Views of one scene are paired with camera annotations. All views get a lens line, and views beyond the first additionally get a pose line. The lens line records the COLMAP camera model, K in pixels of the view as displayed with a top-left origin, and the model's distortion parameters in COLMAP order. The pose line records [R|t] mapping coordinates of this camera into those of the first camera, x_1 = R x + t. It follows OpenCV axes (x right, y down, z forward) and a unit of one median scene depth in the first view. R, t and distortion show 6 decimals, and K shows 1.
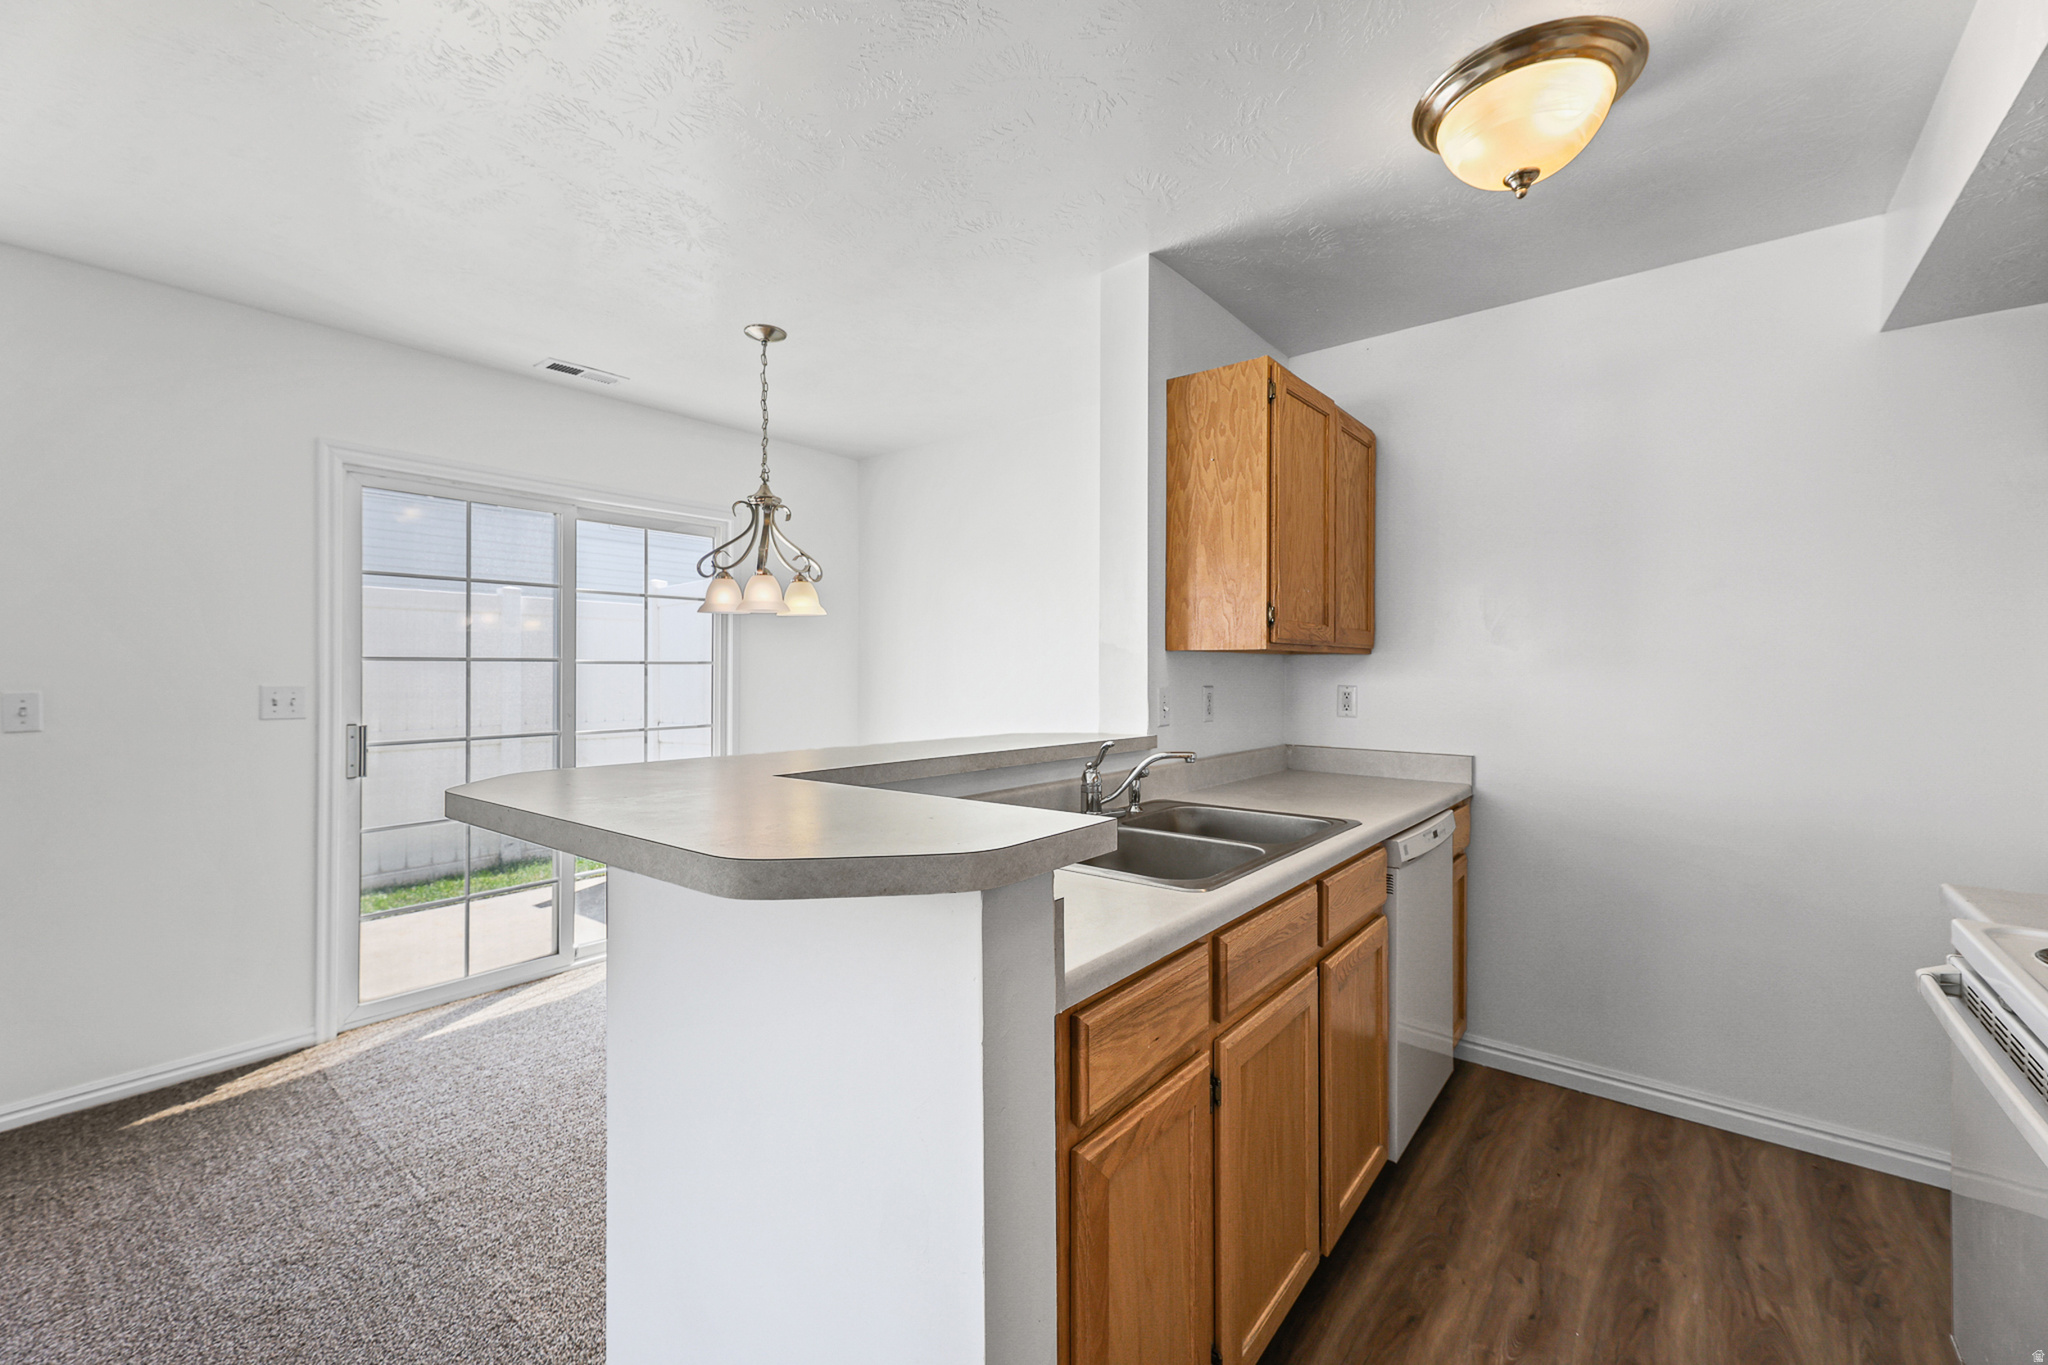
lens RADIAL K [[847.2, 0, 1023.2], [0, 847.2, 670.3], [0, 0, 1]] dist [0.004999, 0.000193]
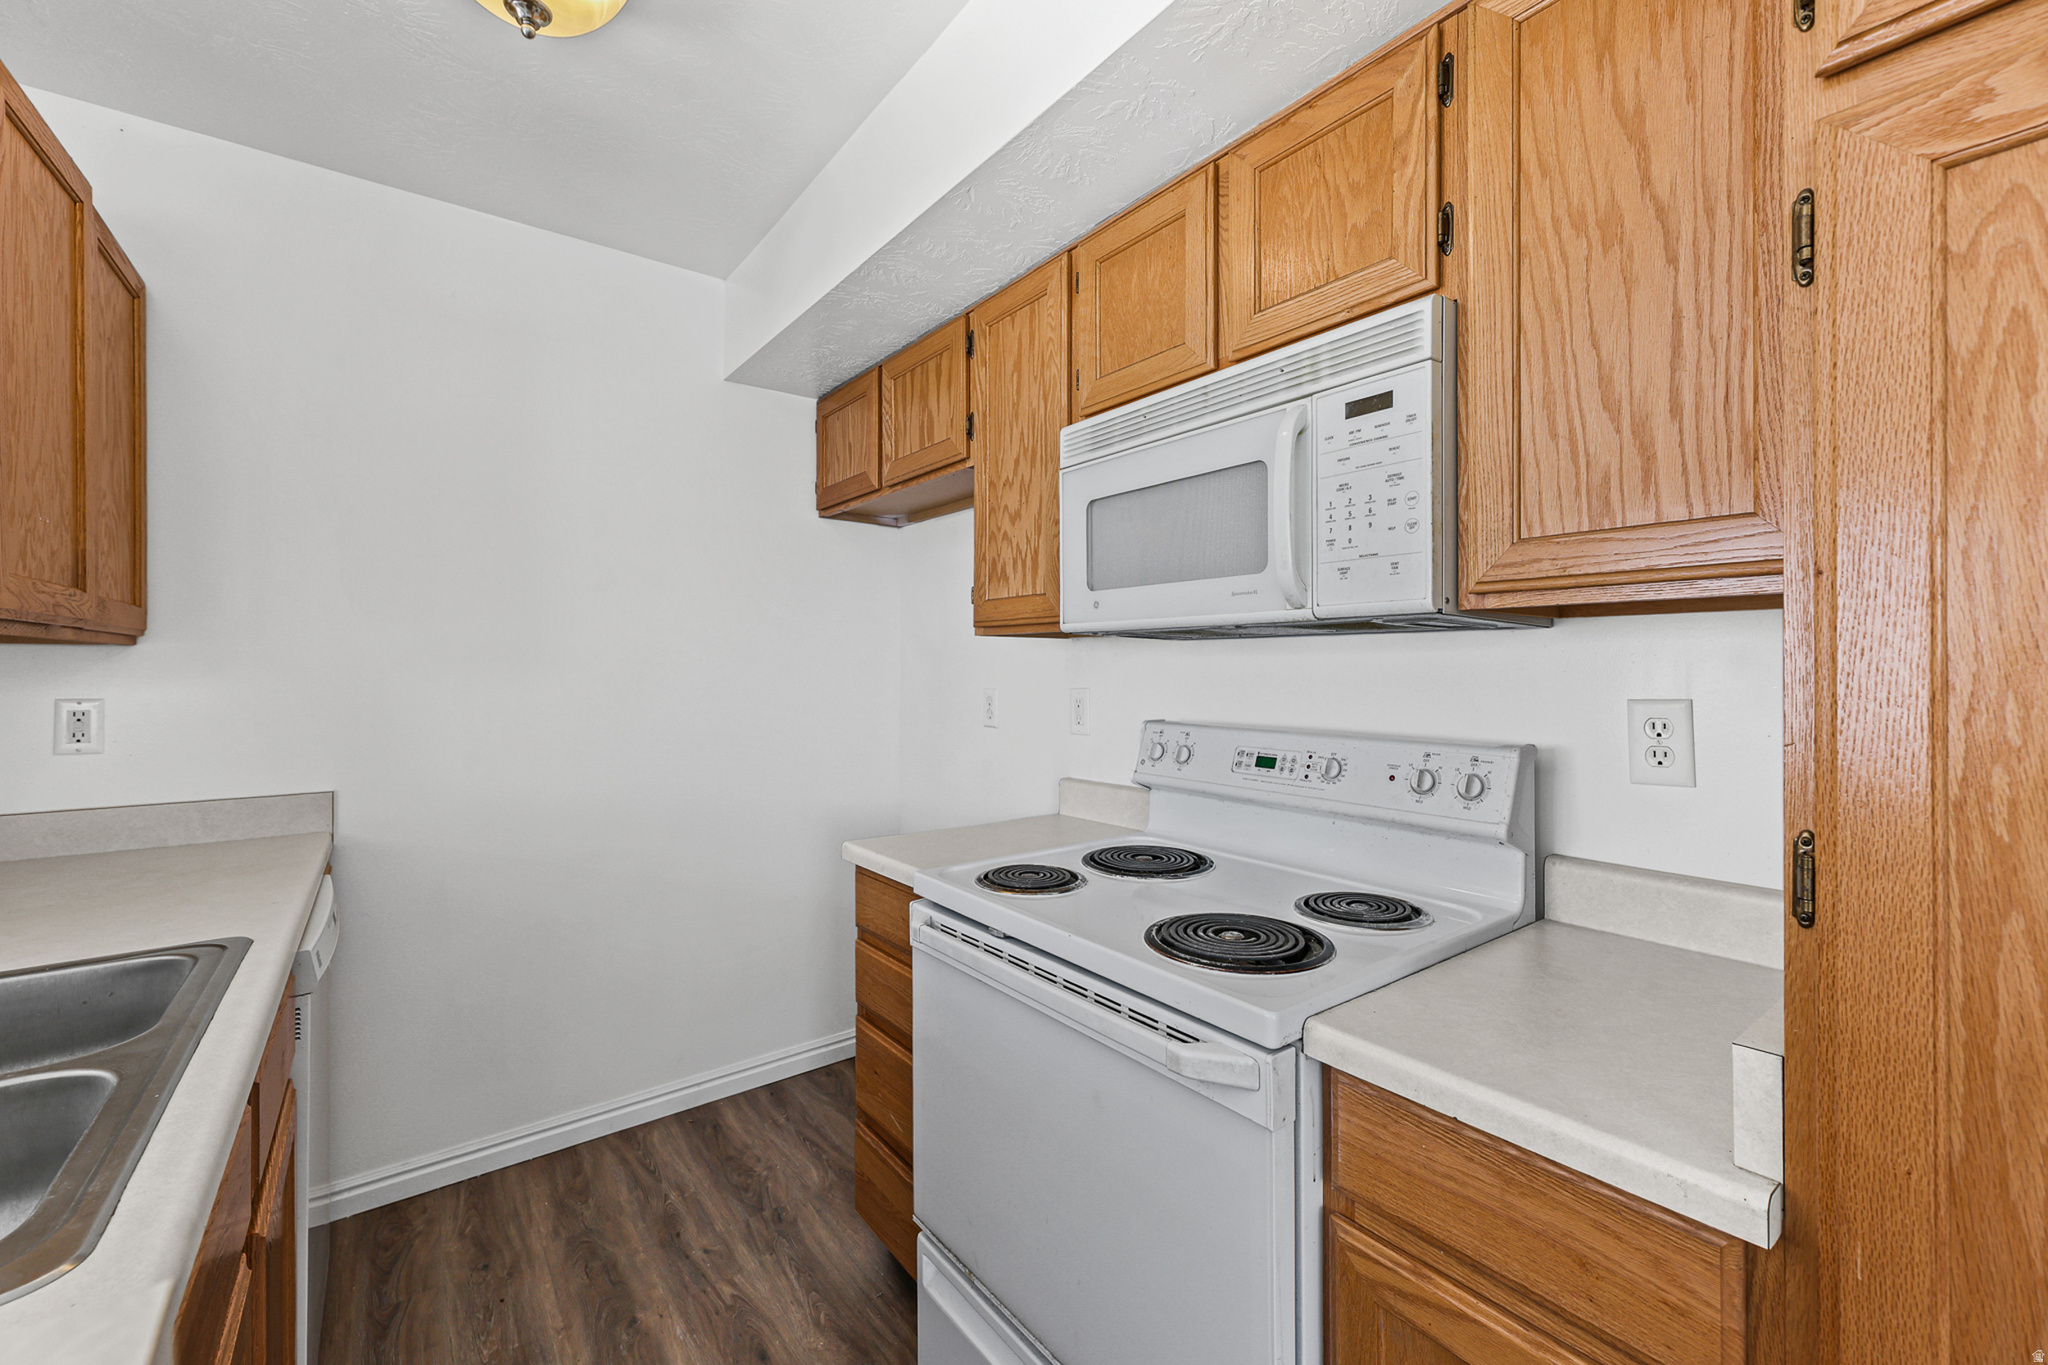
lens RADIAL K [[847.2, 0, 1024.8], [0, 847.2, 666.8], [0, 0, 1]] dist [0.004999, 0.000193]
pose [[0.245128, -0.001042, 0.969490, -0.025426], [0.005640, 0.999984, -0.000351, -0.000309], [-0.969474, 0.005554, 0.245130, 0.317143]]
